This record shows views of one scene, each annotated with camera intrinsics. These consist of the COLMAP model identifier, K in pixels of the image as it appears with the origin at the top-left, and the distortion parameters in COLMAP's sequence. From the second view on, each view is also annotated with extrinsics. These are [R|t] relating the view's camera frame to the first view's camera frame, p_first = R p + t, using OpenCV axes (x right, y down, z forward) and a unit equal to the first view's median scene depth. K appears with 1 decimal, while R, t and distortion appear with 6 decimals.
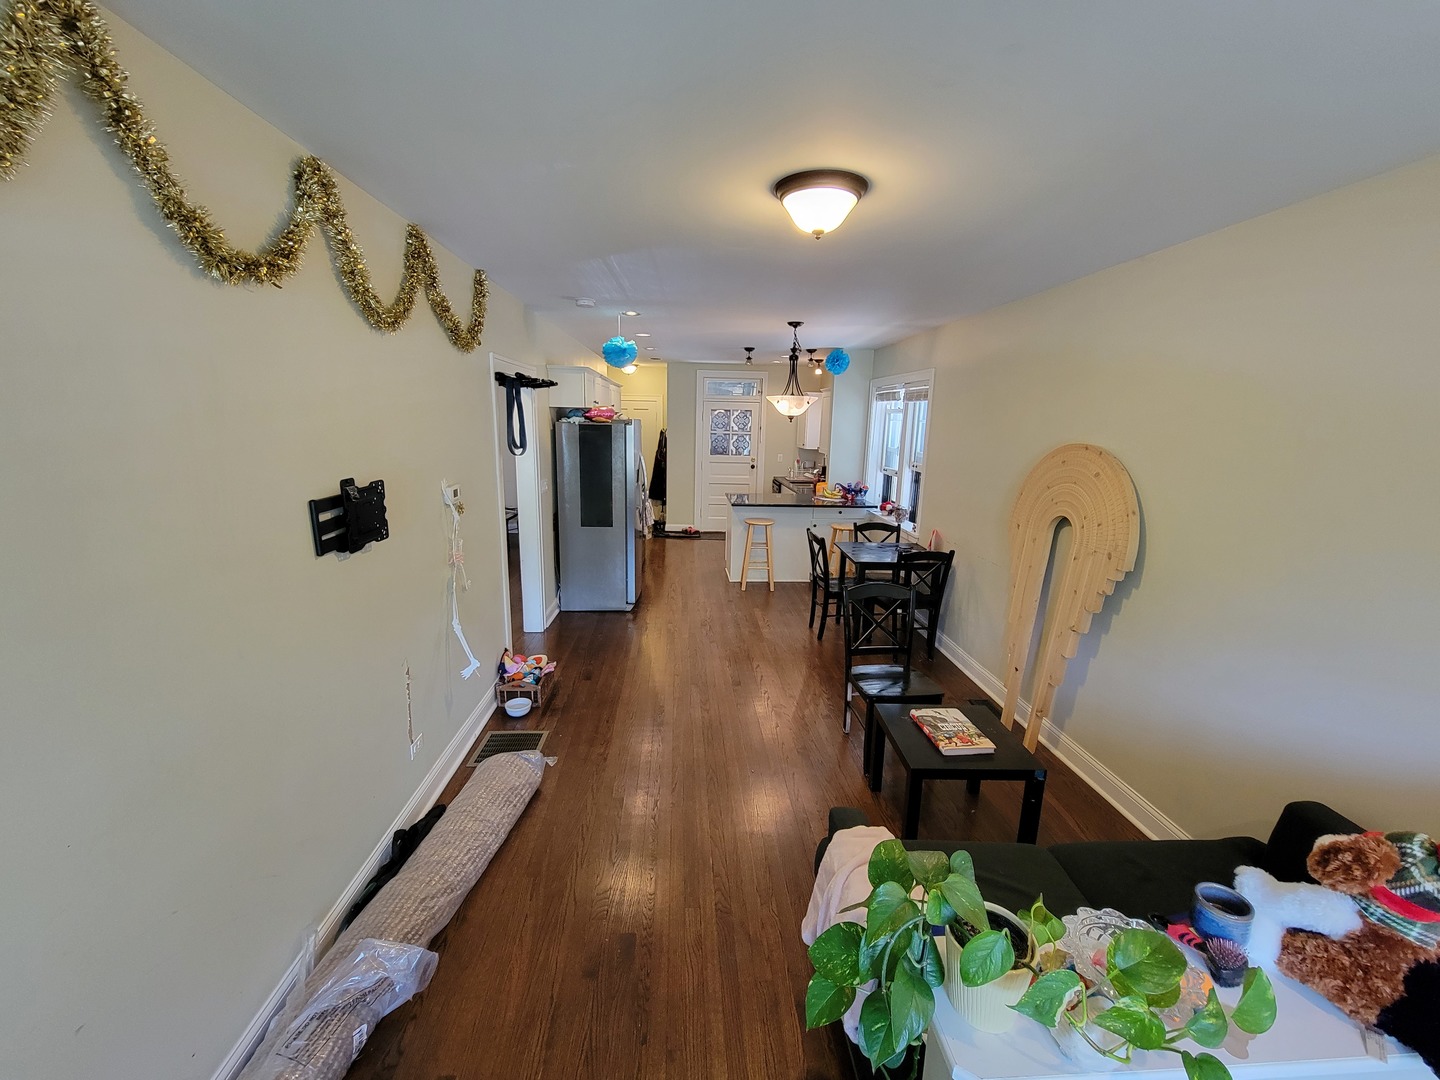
lens RADIAL K [[589.0, 0, 721.9], [0, 589.0, 540.0], [0, 0, 1]] dist [-0.002073, -0.000414]
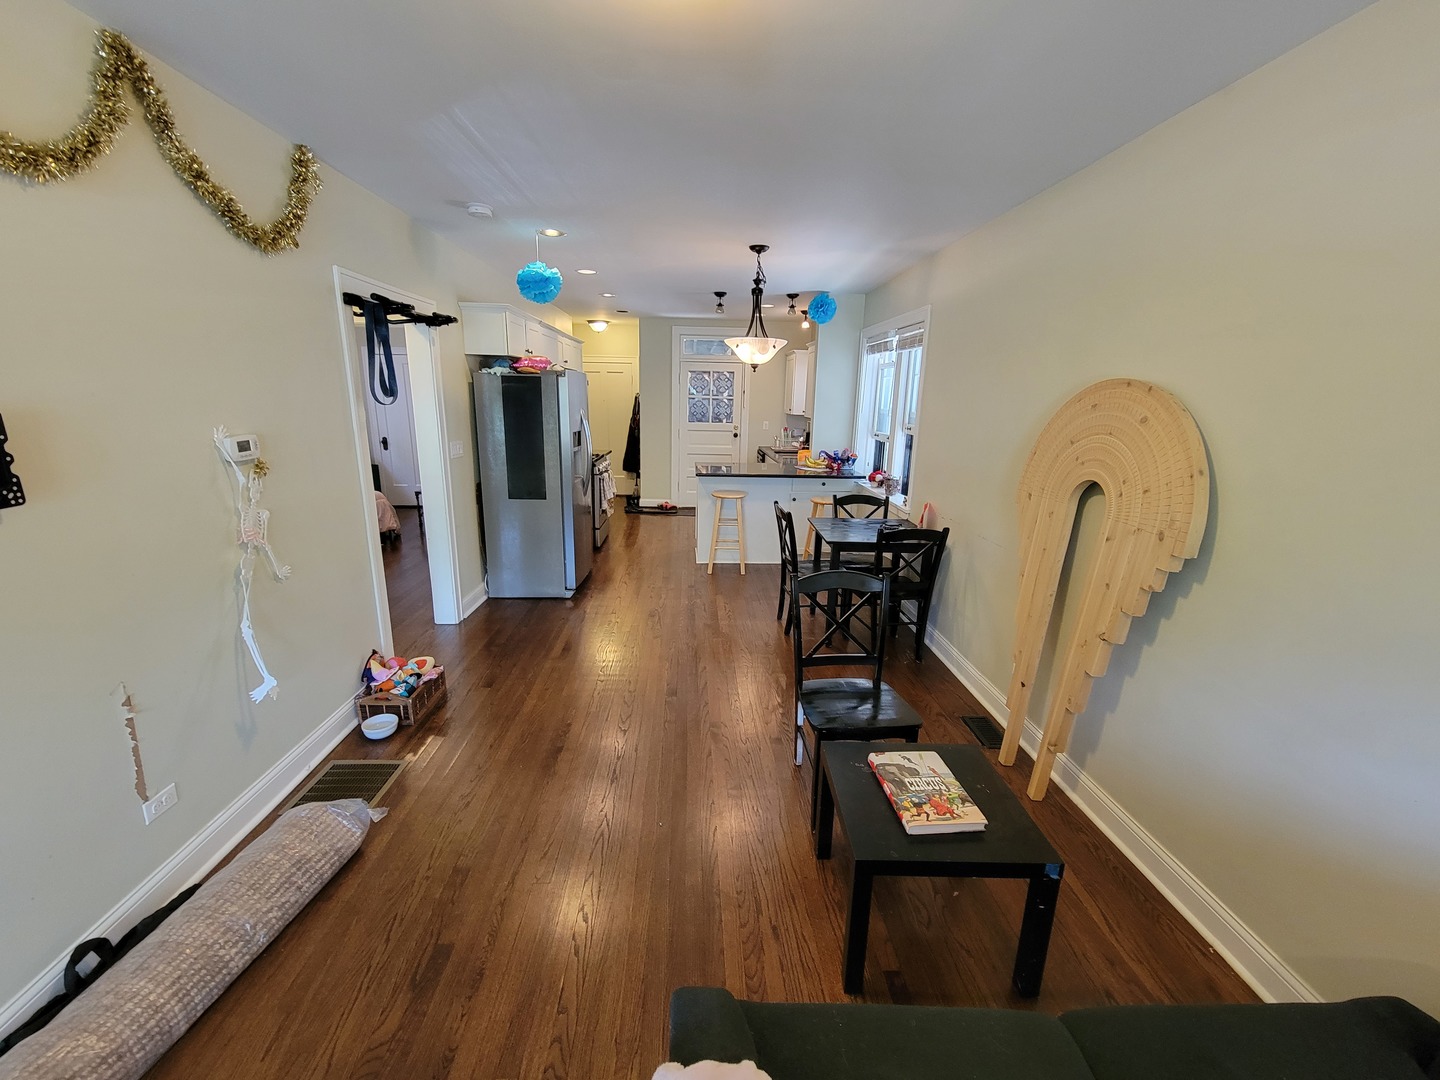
lens RADIAL K [[589.0, 0, 721.9], [0, 589.0, 540.0], [0, 0, 1]] dist [-0.002073, -0.000414]
pose [[0.999860, 0.002927, -0.016472, 0.115400], [-0.002301, 0.999280, 0.037872, 0.005190], [0.016571, -0.037829, 0.999147, 0.225138]]
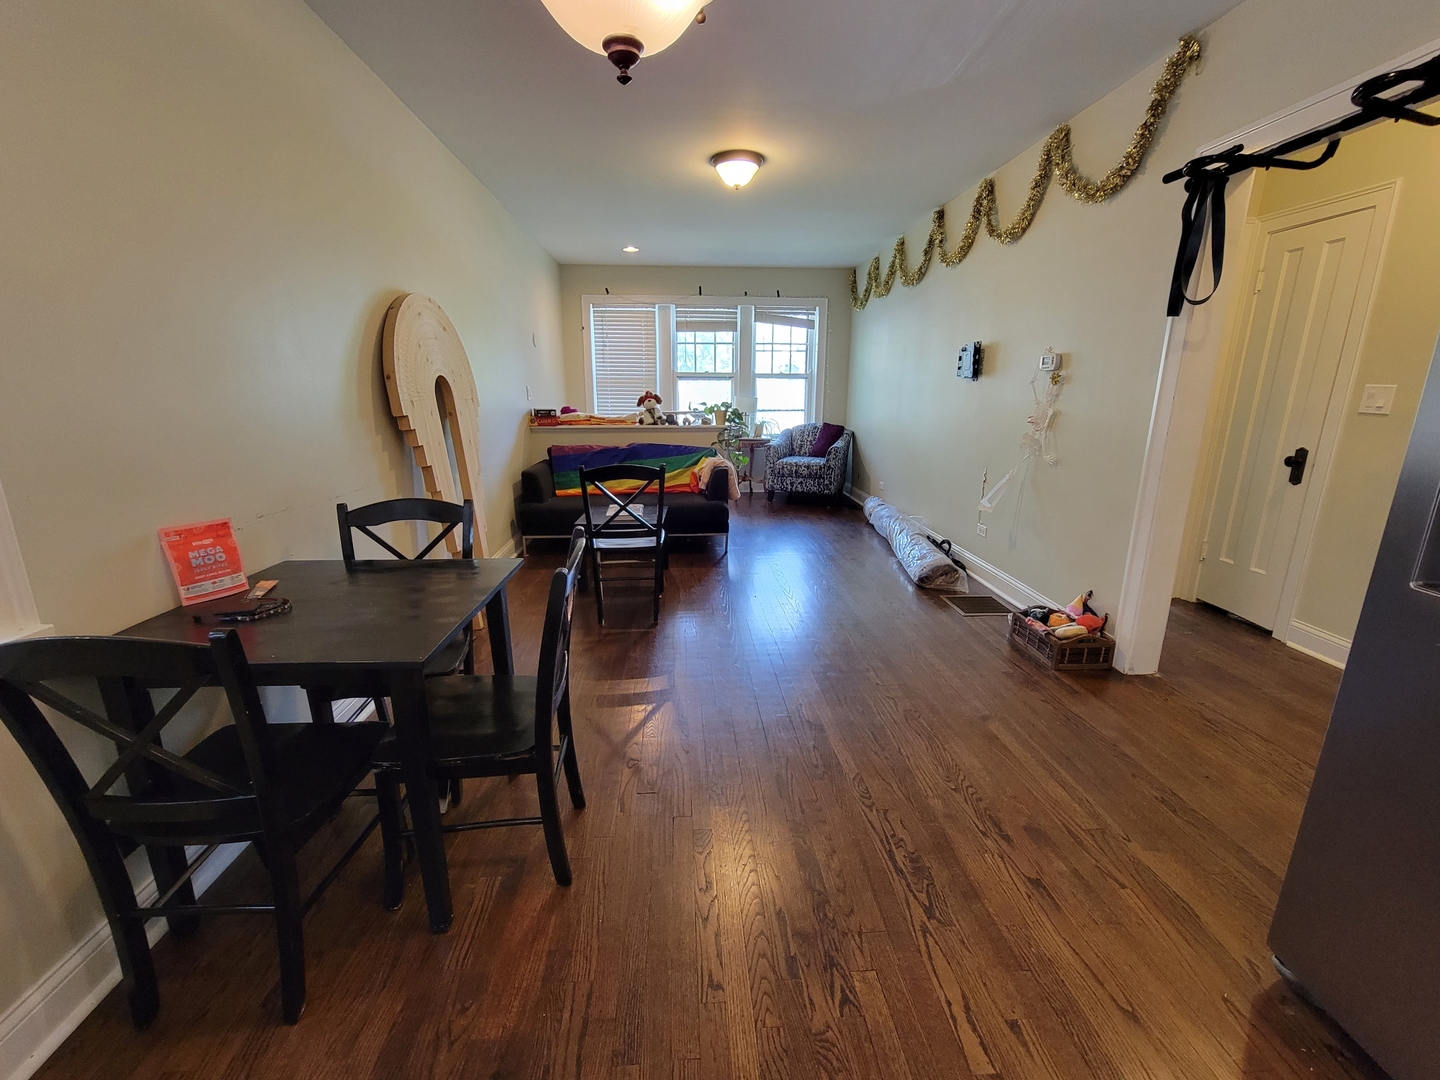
lens RADIAL K [[604.5, 0, 718.5], [0, 604.5, 540.6], [0, 0, 1]] dist [-0.002796, -0.000658]
pose [[-0.999752, -0.021397, -0.006104, 0.112171], [-0.021898, 0.897480, 0.440510, -0.203467], [-0.003947, 0.440535, -0.897727, 1.684276]]
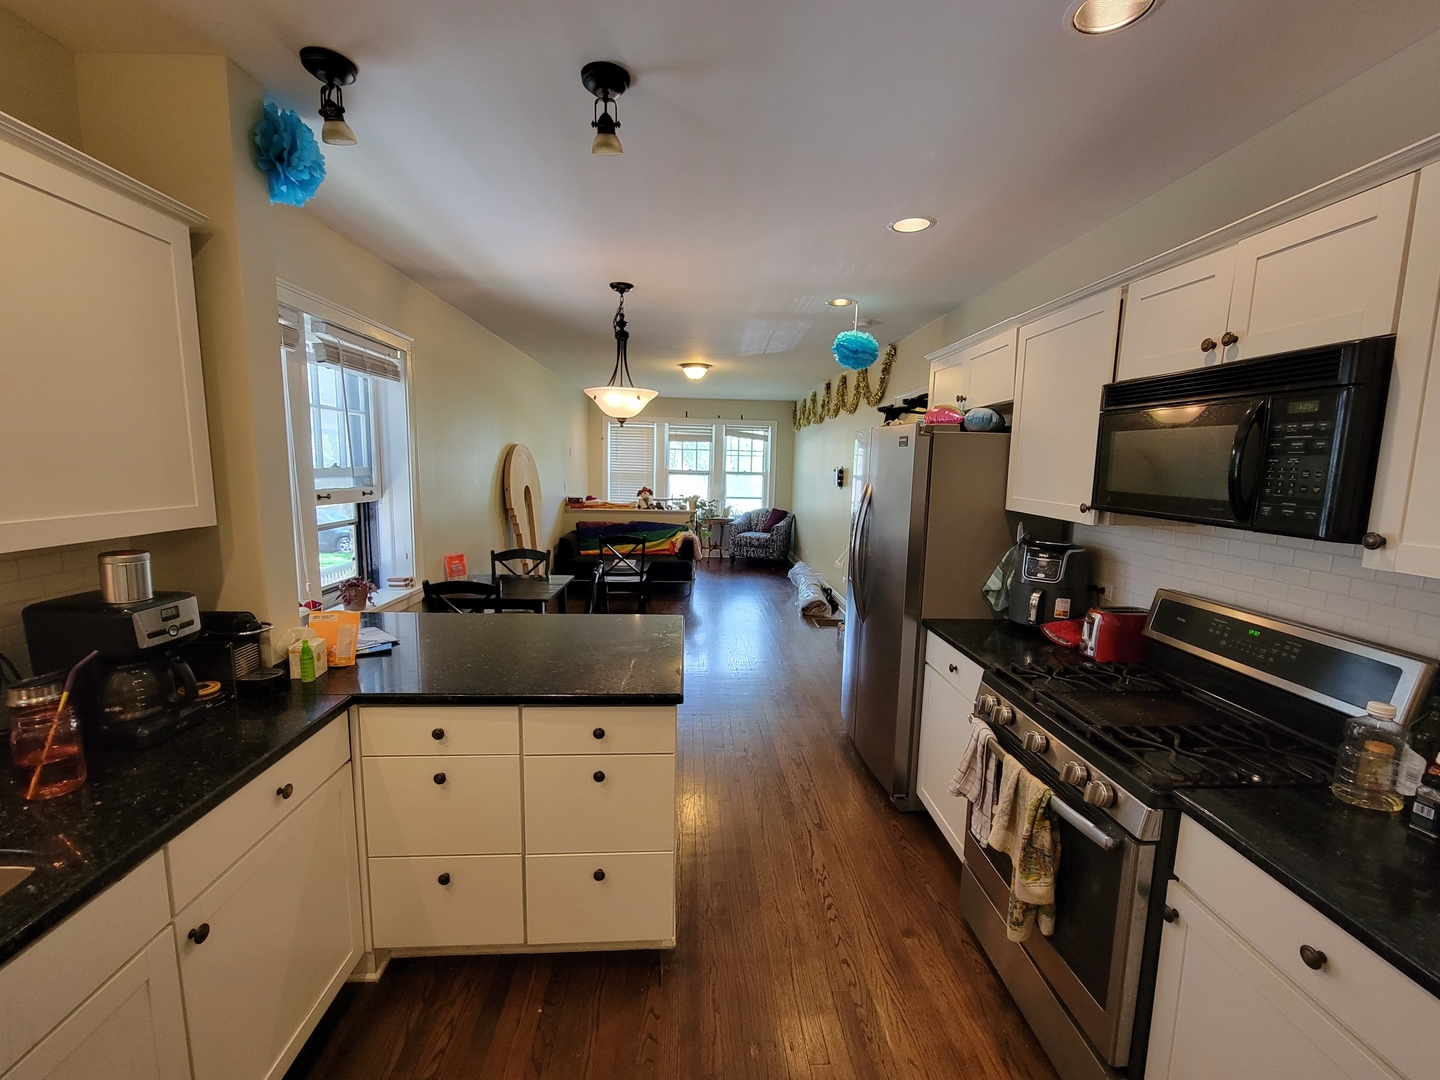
lens RADIAL K [[589.0, 0, 721.9], [0, 589.0, 540.0], [0, 0, 1]] dist [-0.002073, -0.000414]
pose [[-0.998993, -0.044827, 0.001716, -0.009885], [-0.041729, 0.942648, 0.331169, -0.414525], [-0.016463, 0.330764, -0.943570, 2.279514]]
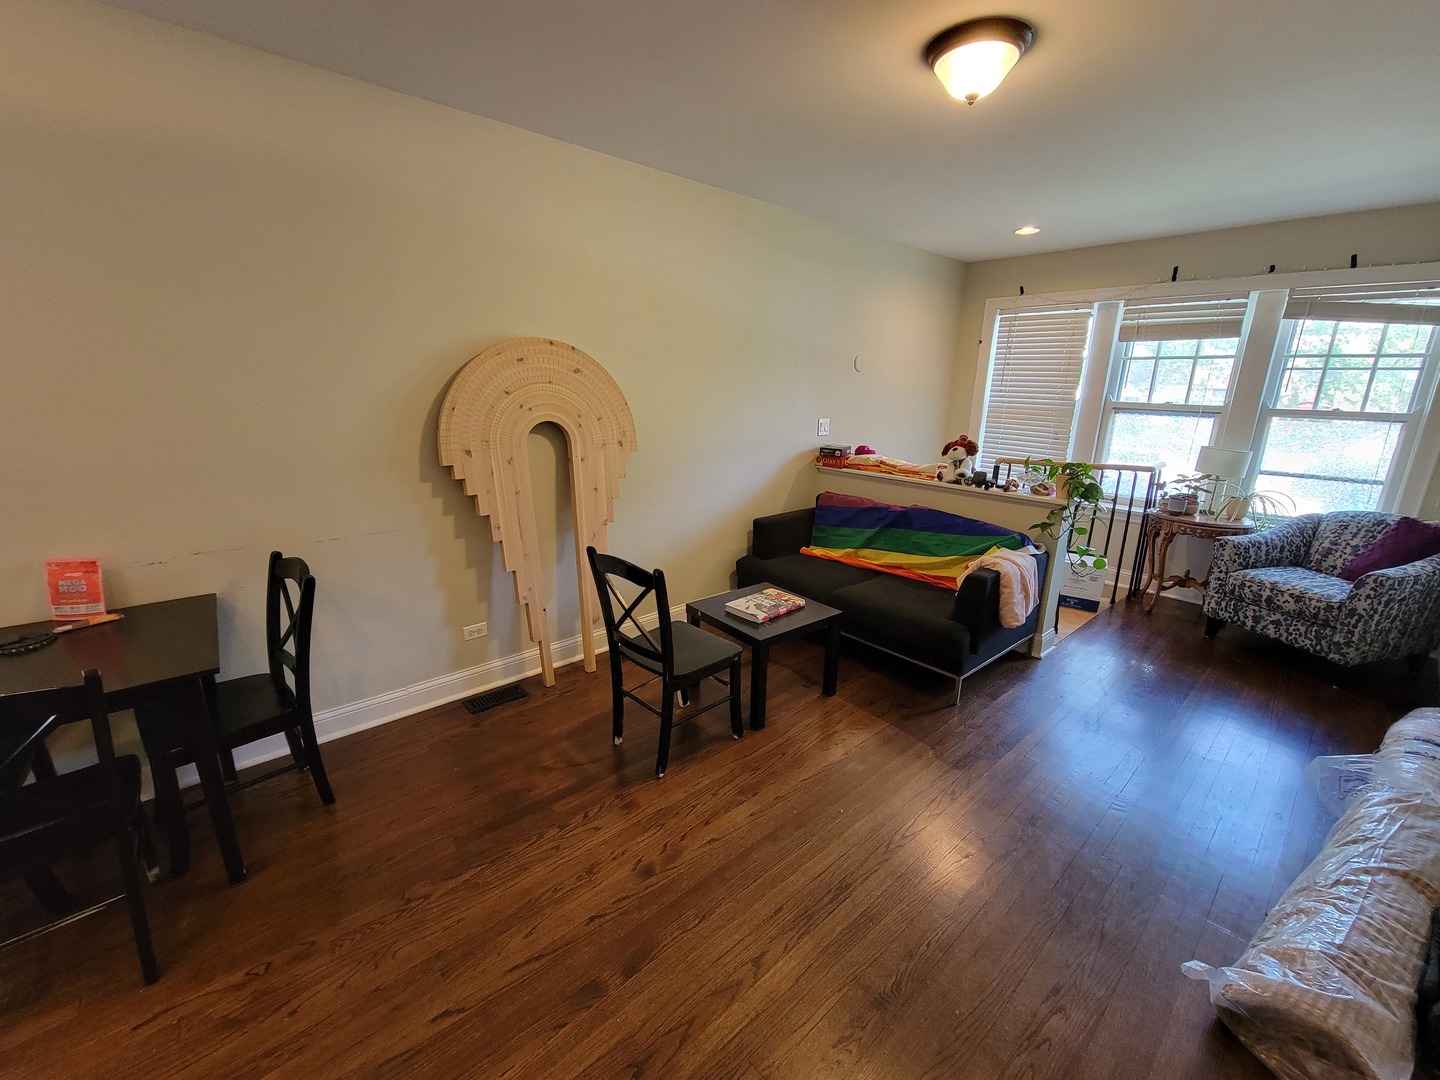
lens RADIAL K [[589.0, 0, 721.9], [0, 589.0, 540.0], [0, 0, 1]] dist [-0.002073, -0.000414]
pose [[-0.617668, -0.238319, 0.749460, -0.256554], [0.127247, 0.910137, 0.394283, -0.166566], [-0.776077, 0.338902, -0.531837, 1.131961]]
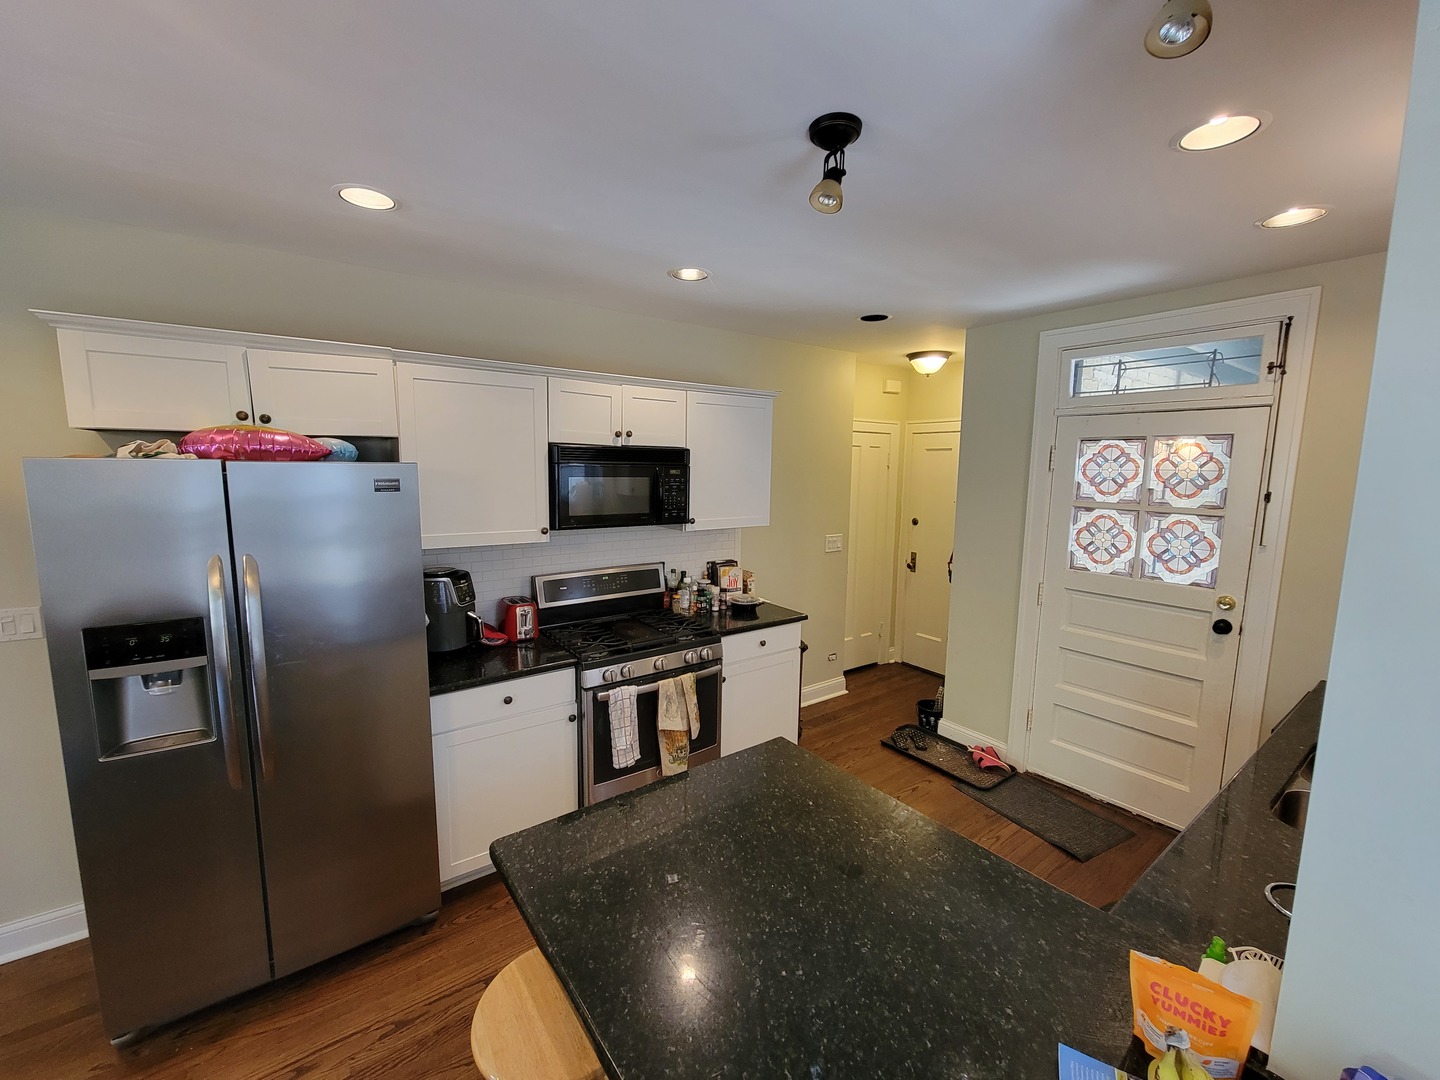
lens RADIAL K [[589.0, 0, 721.9], [0, 589.0, 540.0], [0, 0, 1]] dist [-0.002073, -0.000414]
pose [[0.545918, 0.090731, -0.832911, 0.385382], [-0.169524, 0.985519, -0.003756, -0.306015], [0.820509, 0.143249, 0.553394, 1.563045]]
